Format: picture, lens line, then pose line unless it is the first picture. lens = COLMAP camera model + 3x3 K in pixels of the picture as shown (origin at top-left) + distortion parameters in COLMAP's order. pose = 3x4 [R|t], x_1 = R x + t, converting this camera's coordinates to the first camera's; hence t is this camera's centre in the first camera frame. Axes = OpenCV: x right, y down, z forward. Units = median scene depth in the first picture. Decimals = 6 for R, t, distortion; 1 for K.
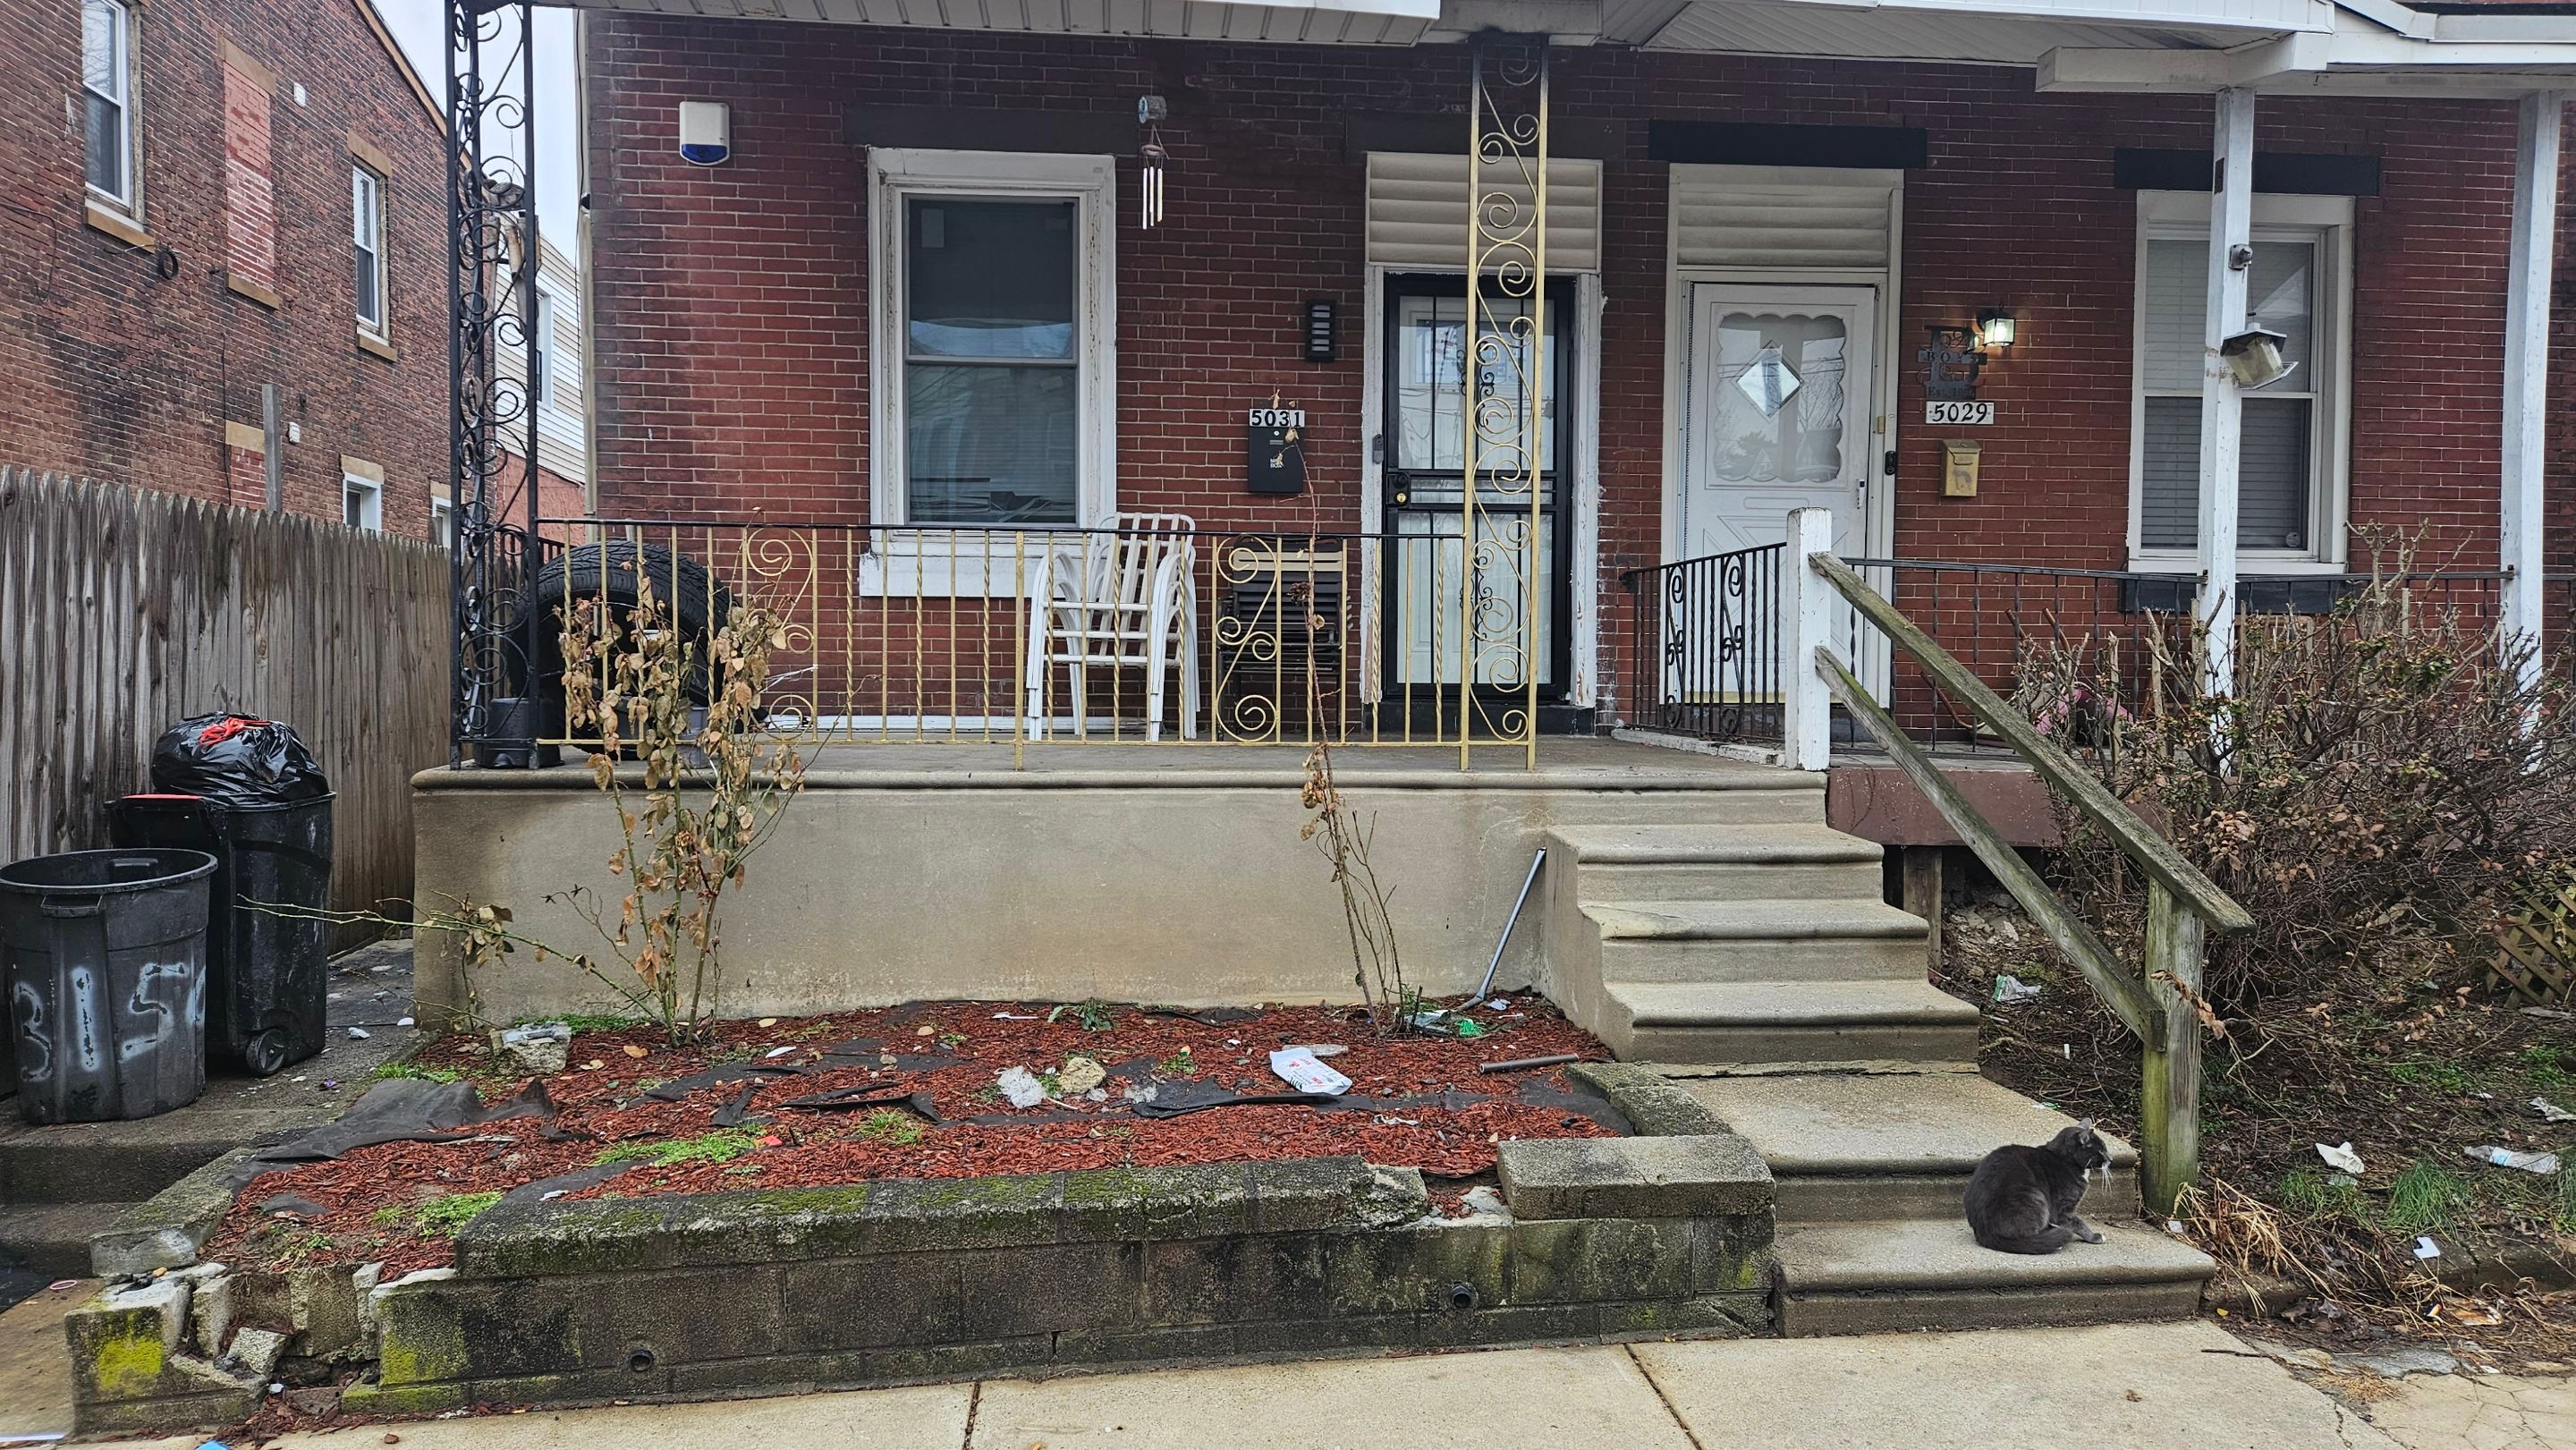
lens RADIAL K [[1709.8, 0, 1251.8], [0, 1709.8, 721.3], [0, 0, 1]] dist [0.096884, -0.087247]
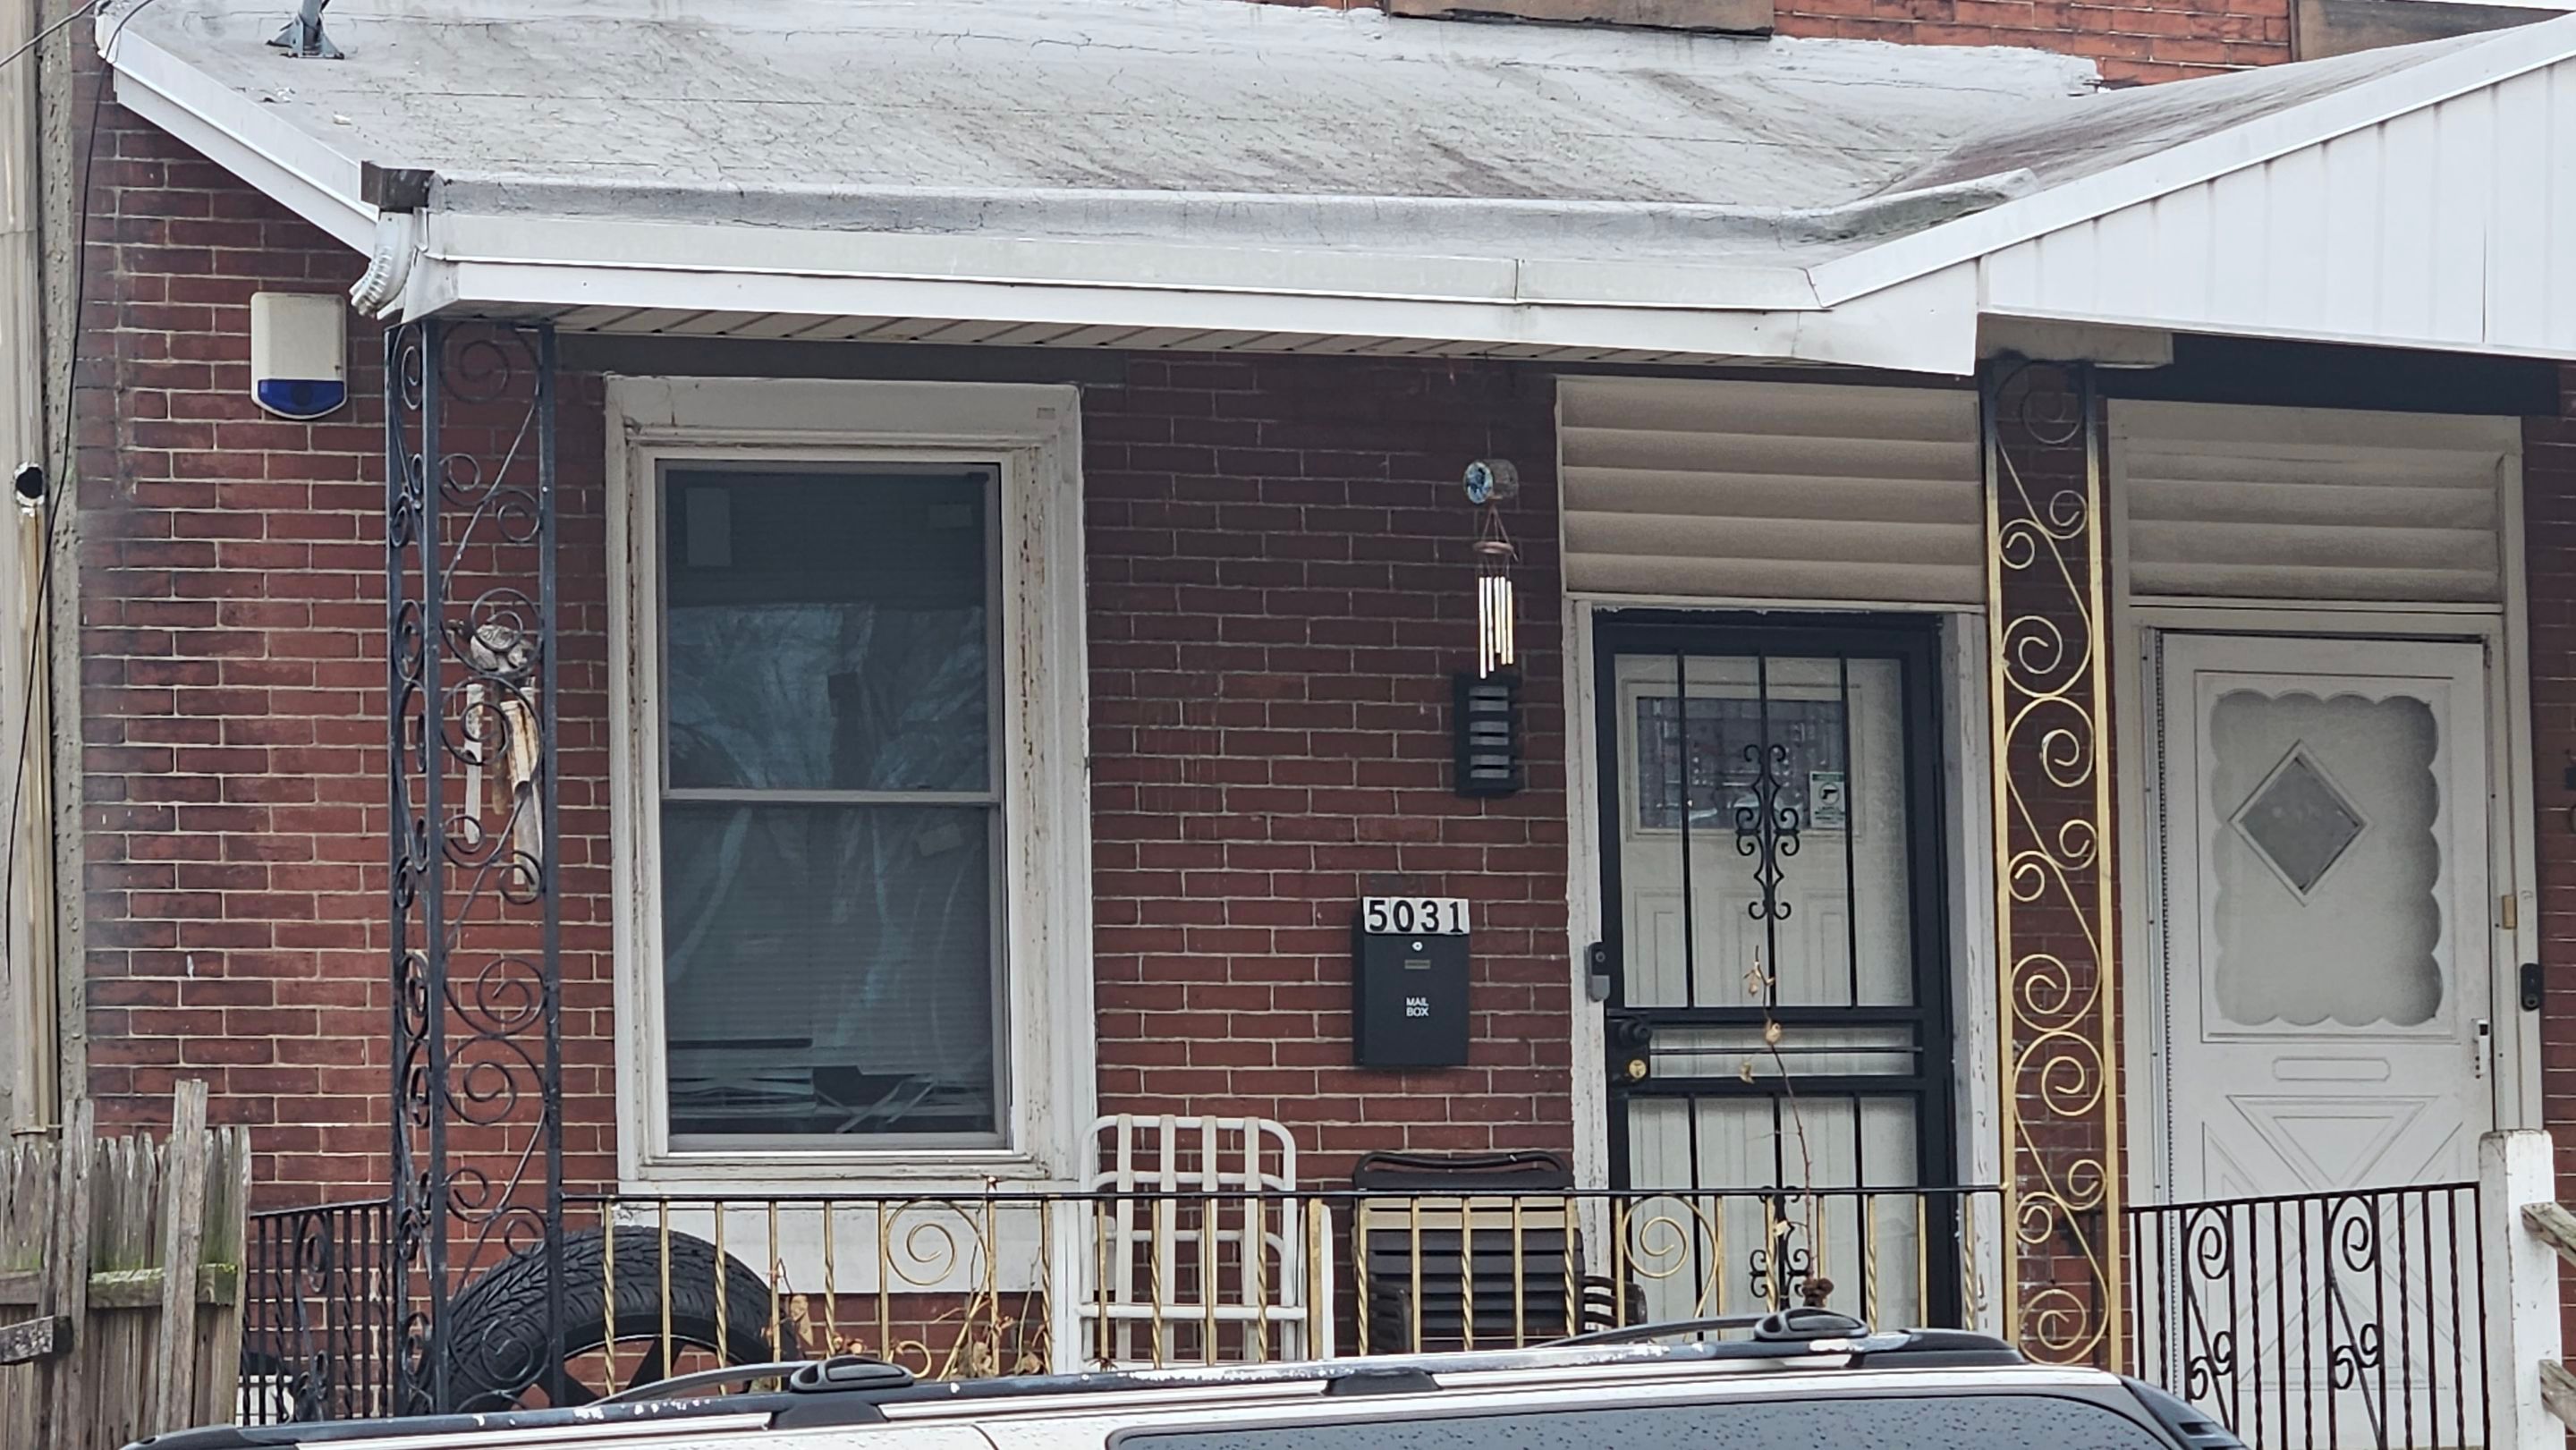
lens RADIAL K [[8620.4, 0, 1451.7], [0, 8620.4, 774.7], [0, 0, 1]] dist [-0.888516, 11.852845]
pose [[0.949979, -0.001967, 0.312307, -0.749238], [0.036119, 0.993962, -0.103606, 0.037445], [-0.310218, 0.109704, 0.944315, -1.332473]]
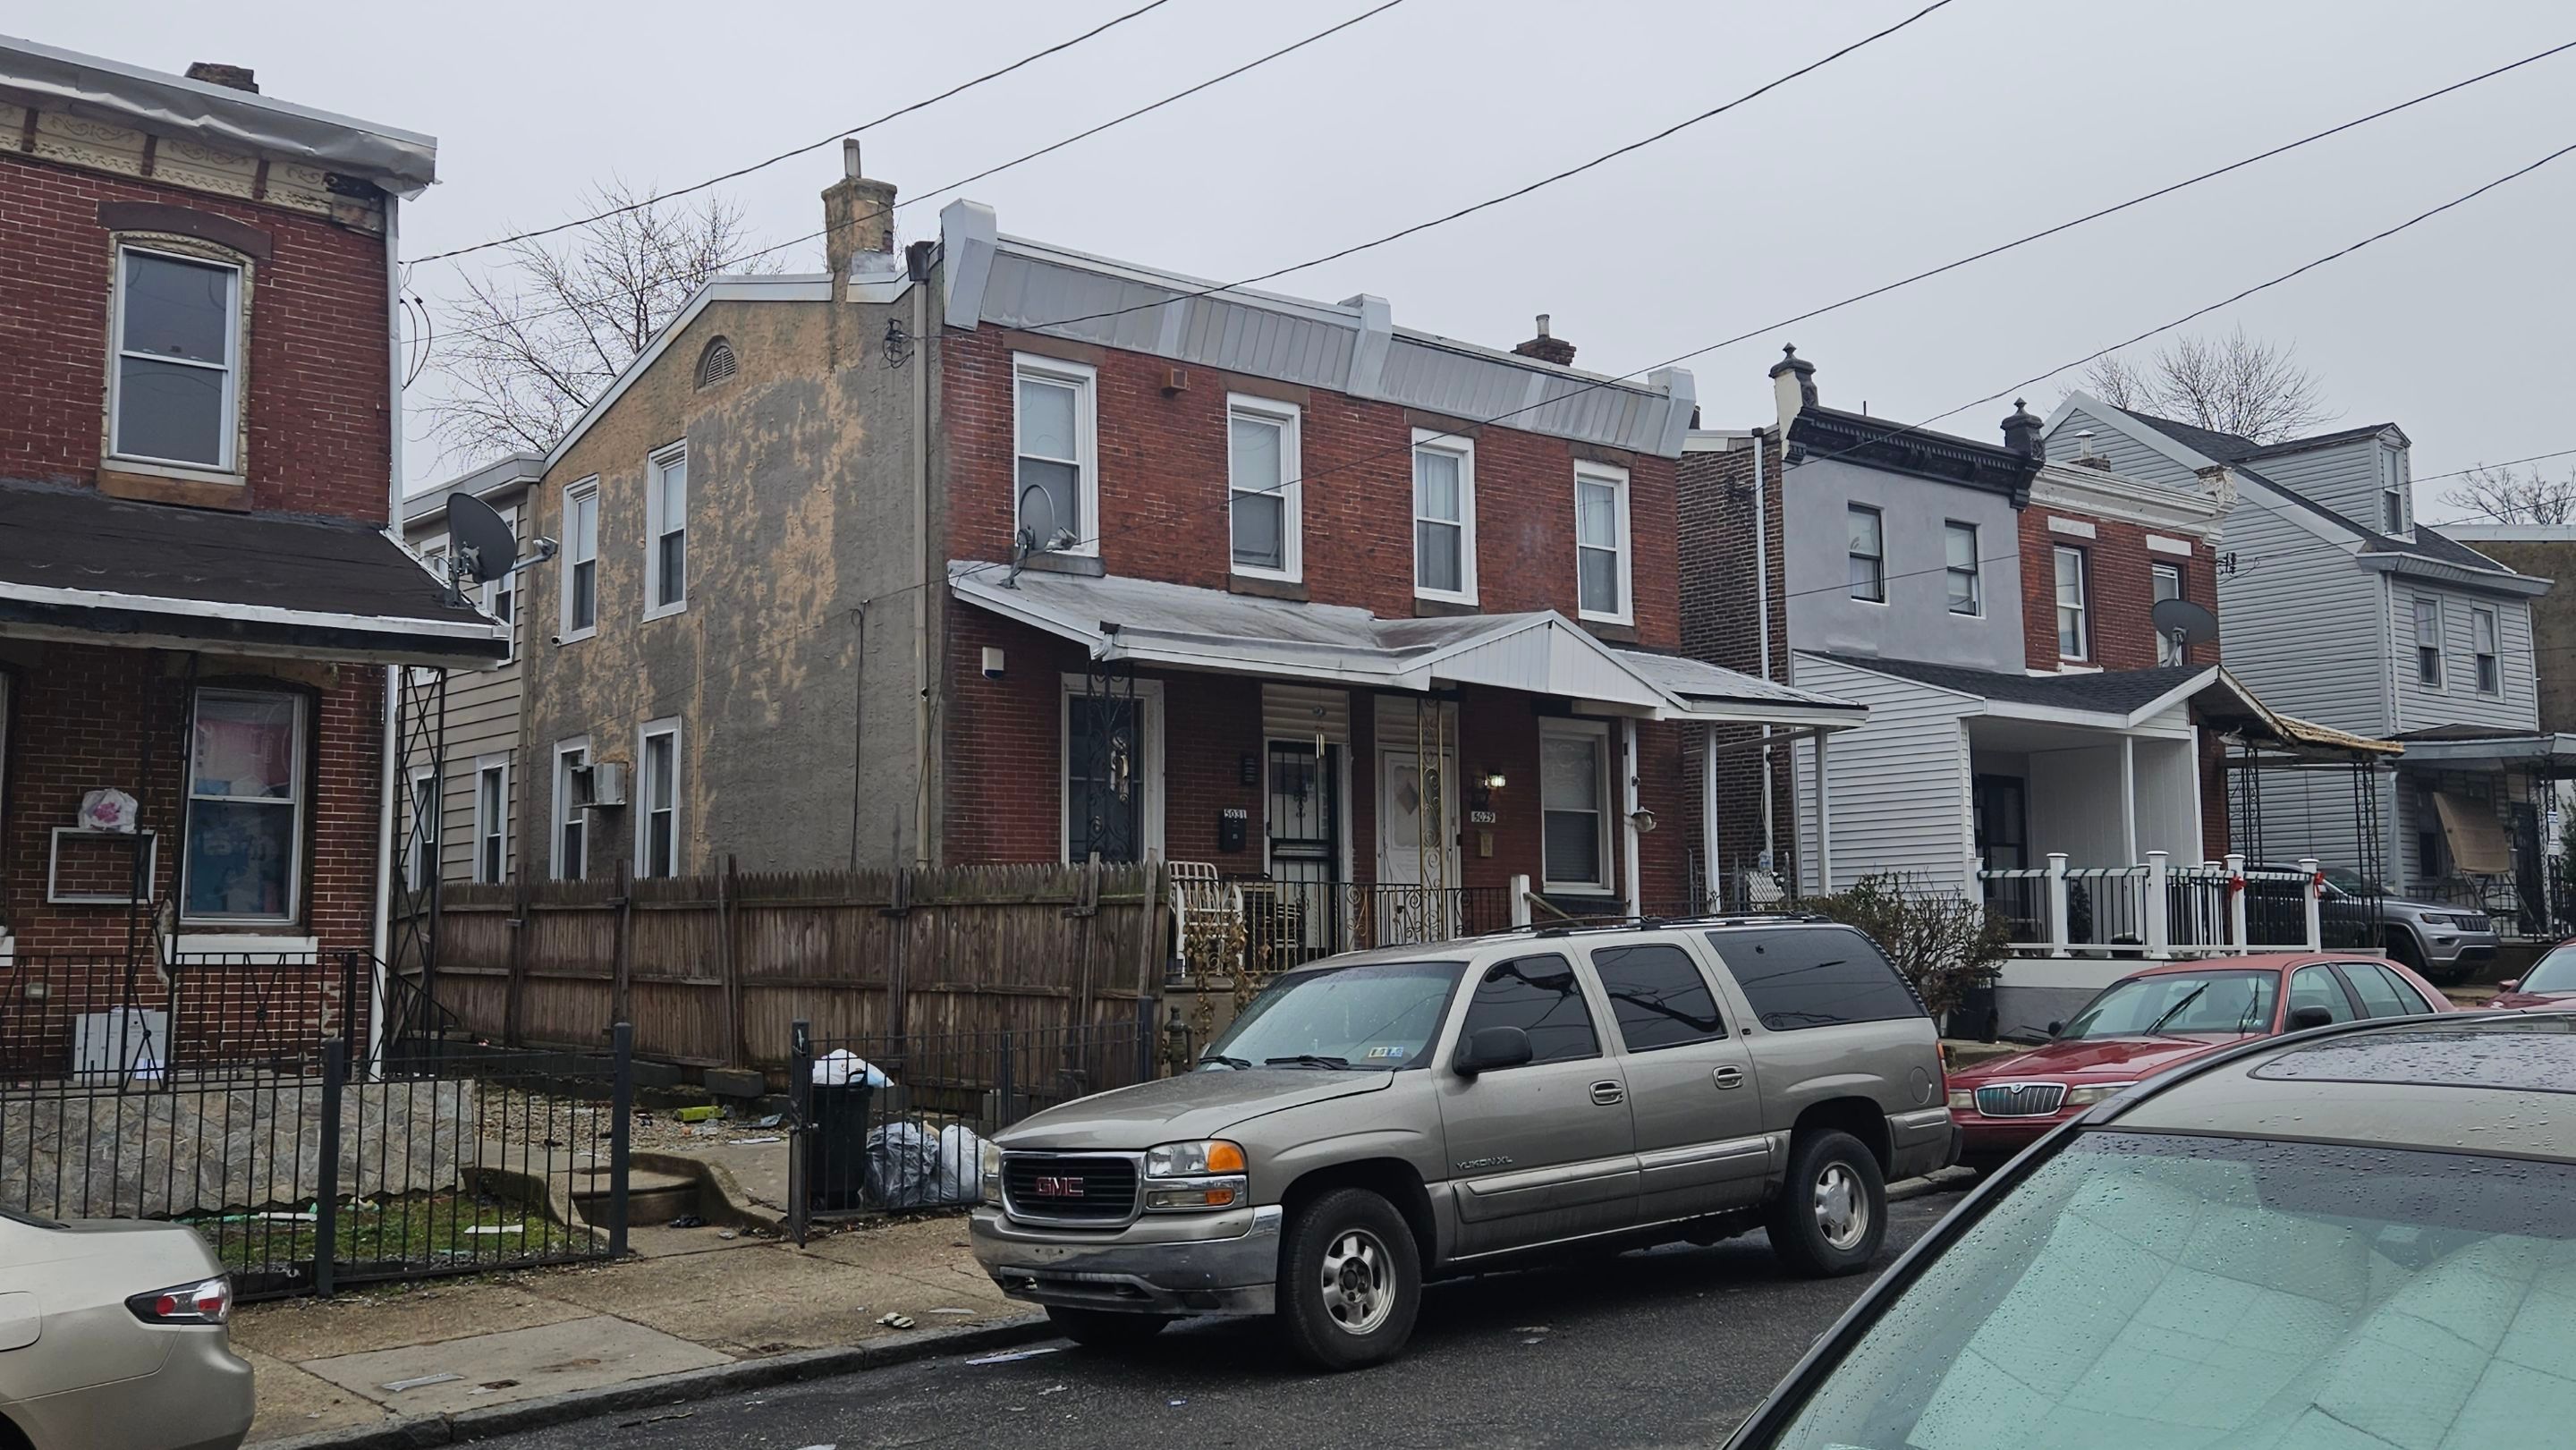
lens RADIAL K [[2371.0, 0, 1270.5], [0, 2371.0, 675.1], [0, 0, 1]] dist [0.094492, -0.011363]
pose [[0.822836, 0.055442, 0.565568, -1.537057], [0.027371, 0.990208, -0.136890, 0.041486], [-0.567619, 0.128118, 0.813261, -1.296703]]
